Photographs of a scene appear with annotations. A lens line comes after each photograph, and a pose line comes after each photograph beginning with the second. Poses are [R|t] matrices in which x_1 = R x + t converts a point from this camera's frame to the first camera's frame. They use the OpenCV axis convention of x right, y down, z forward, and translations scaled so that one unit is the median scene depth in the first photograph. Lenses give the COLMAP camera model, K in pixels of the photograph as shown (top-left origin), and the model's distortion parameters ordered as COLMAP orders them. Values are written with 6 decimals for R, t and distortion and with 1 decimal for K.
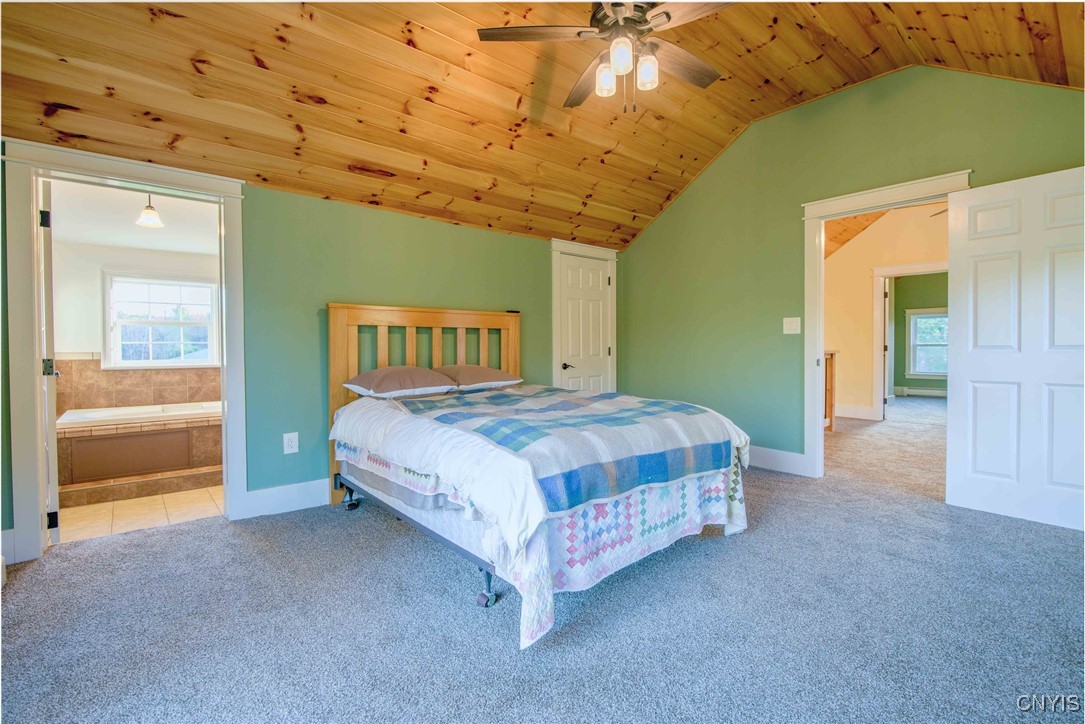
lens RADIAL K [[494.8, 0, 542.5], [0, 494.8, 362.0], [0, 0, 1]] dist [-0.023619, -0.000250]
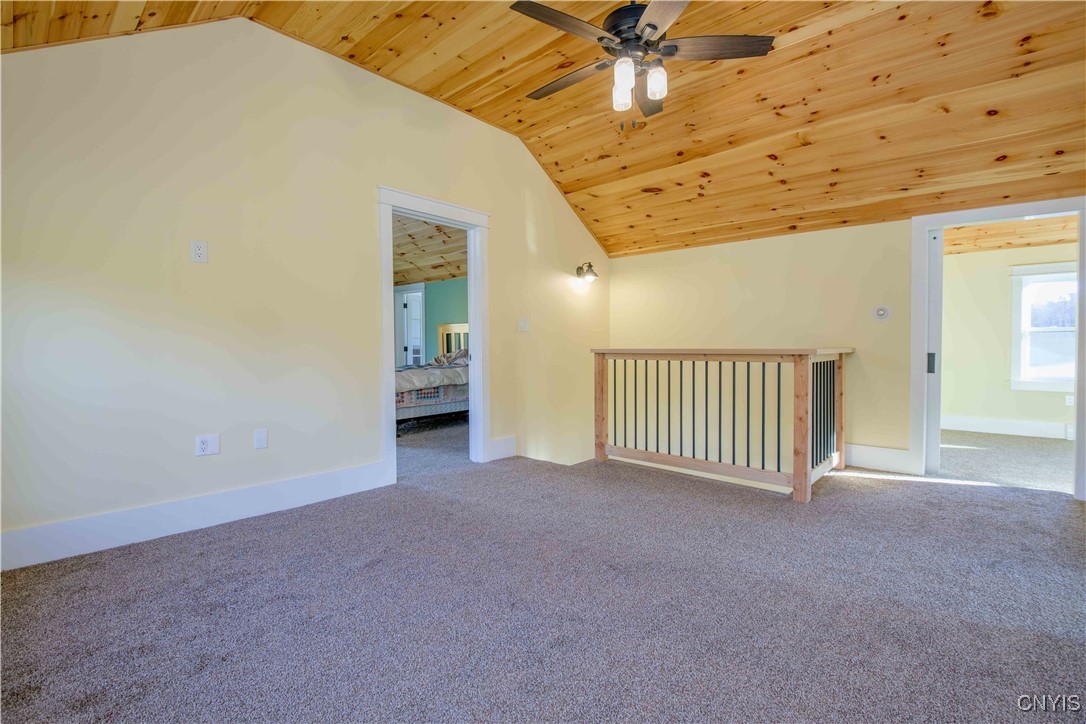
lens RADIAL K [[495.2, 0, 543.0], [0, 495.2, 362.0], [0, 0, 1]] dist [-0.023619, -0.000250]
pose [[0.130010, 0.038447, -0.990767, 1.965795], [-0.018031, 0.999174, 0.036407, -0.036529], [0.991349, 0.013131, 0.130596, 1.162559]]
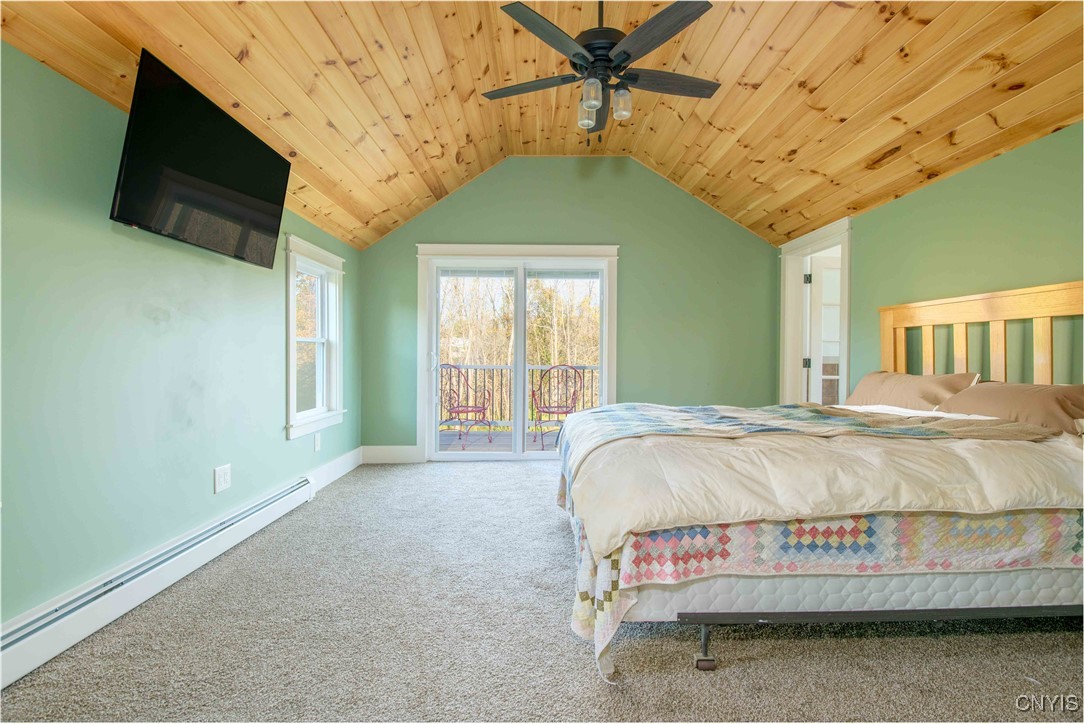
lens RADIAL K [[494.3, 0, 542.0], [0, 494.3, 362.0], [0, 0, 1]] dist [-0.023619, -0.000250]
pose [[-0.634742, 0.014195, -0.772594, 0.729509], [-0.017536, 0.999309, 0.032768, -0.031213], [0.772525, 0.034348, -0.634054, 1.069734]]
